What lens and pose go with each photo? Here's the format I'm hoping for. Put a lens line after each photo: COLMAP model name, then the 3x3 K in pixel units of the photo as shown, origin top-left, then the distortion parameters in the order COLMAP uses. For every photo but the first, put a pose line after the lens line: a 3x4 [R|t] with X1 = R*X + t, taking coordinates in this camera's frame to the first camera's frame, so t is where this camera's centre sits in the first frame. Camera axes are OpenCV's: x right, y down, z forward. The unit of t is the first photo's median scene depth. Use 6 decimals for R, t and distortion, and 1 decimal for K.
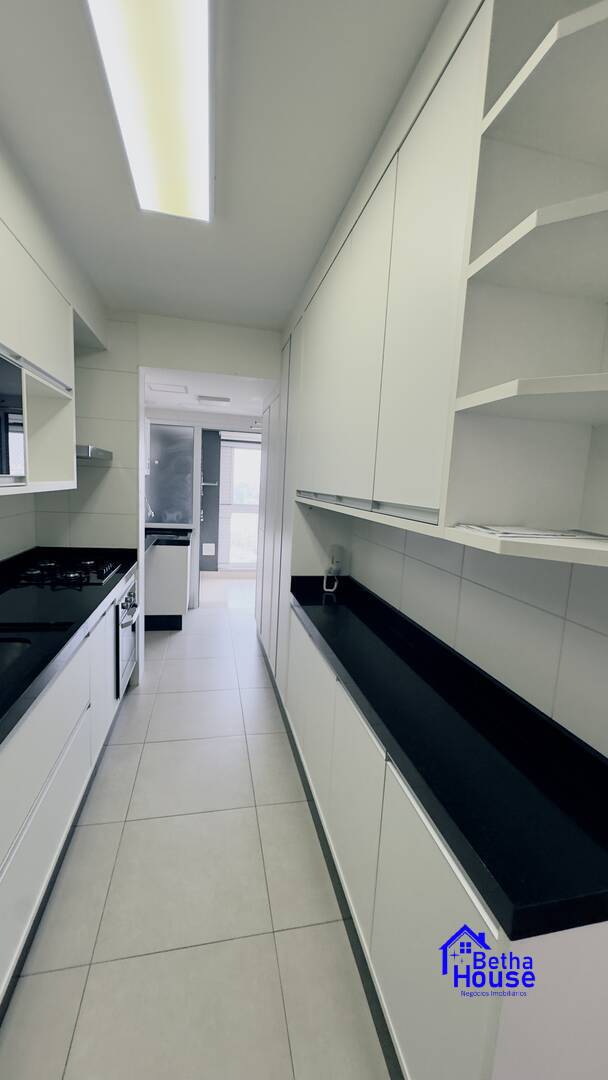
lens RADIAL K [[427.0, 0, 306.7], [0, 427.0, 537.6], [0, 0, 1]] dist [-0.002644, 0.000172]
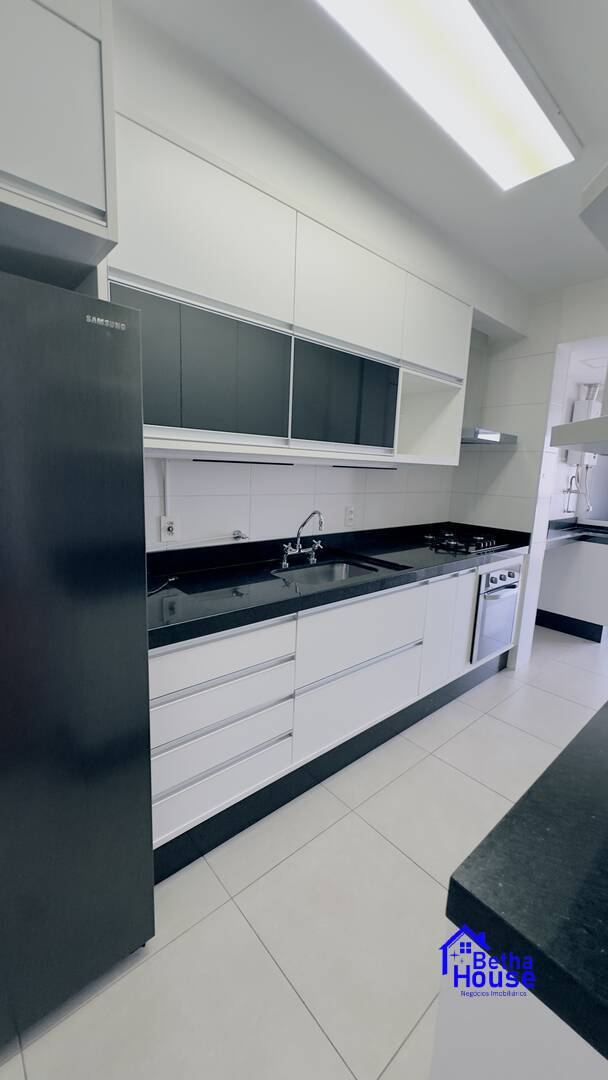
lens RADIAL K [[427.0, 0, 305.0], [0, 427.0, 540.7], [0, 0, 1]] dist [-0.002644, 0.000172]
pose [[0.481772, 0.116060, -0.868577, 0.272221], [-0.126838, 0.989988, 0.061930, 0.062460], [0.867069, 0.080332, 0.491669, 0.080278]]
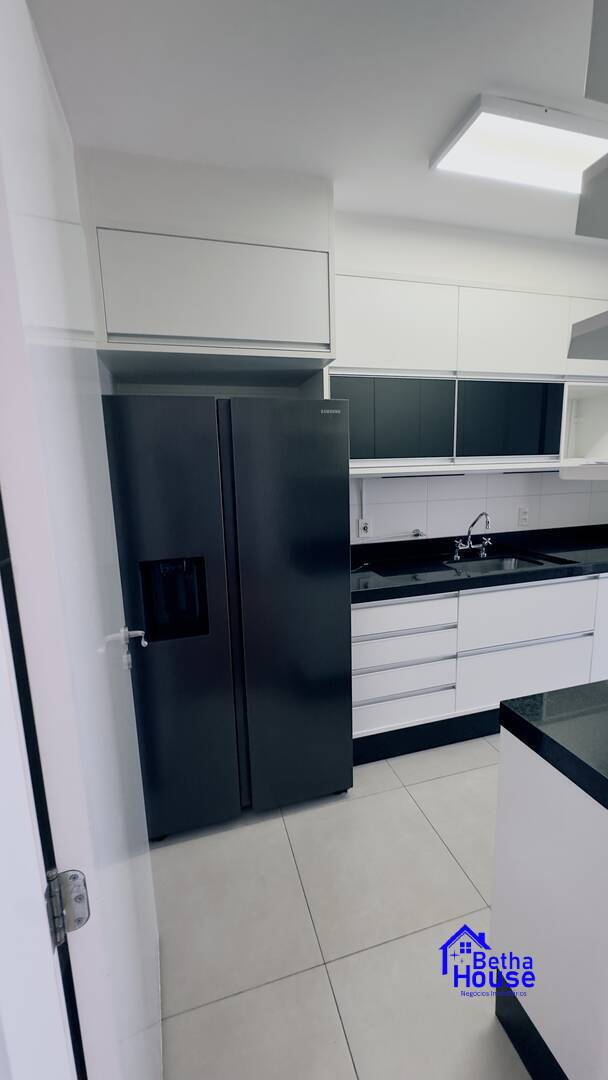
lens RADIAL K [[427.0, 0, 306.8], [0, 427.0, 541.2], [0, 0, 1]] dist [-0.002644, 0.000172]
pose [[0.056608, 0.112441, -0.992045, 0.538403], [-0.094659, 0.989766, 0.106781, 0.051519], [0.993899, 0.087861, 0.066672, 0.031734]]
